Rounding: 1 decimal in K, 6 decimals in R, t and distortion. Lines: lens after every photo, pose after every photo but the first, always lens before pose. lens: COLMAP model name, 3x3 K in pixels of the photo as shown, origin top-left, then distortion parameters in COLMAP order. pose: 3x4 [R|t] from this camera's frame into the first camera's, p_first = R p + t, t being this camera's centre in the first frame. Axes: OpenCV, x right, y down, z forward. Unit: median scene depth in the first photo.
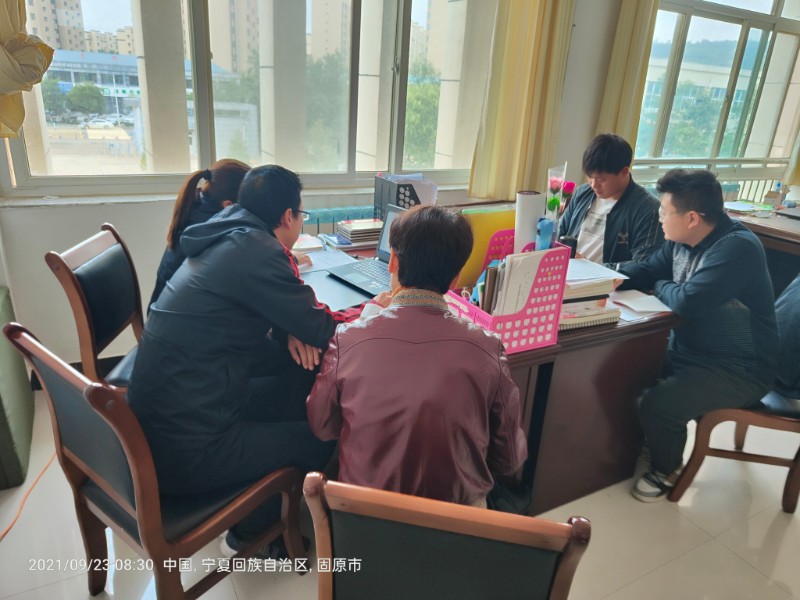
lens RADIAL K [[555.0, 0, 395.4], [0, 555.0, 297.0], [0, 0, 1]] dist [0.000248, -0.035160]
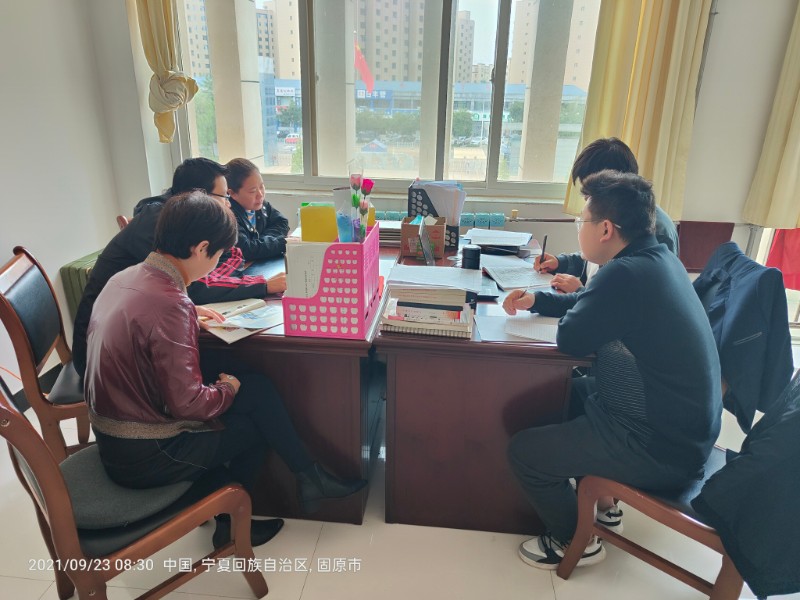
lens RADIAL K [[543.2, 0, 400.0], [0, 543.2, 300.0], [0, 0, 1]] dist [-0.001378, 0.000371]
pose [[0.820365, 0.156911, -0.549892, 0.689679], [-0.171831, 0.984818, 0.024667, -0.017707], [0.545414, 0.074252, 0.834872, 0.158155]]
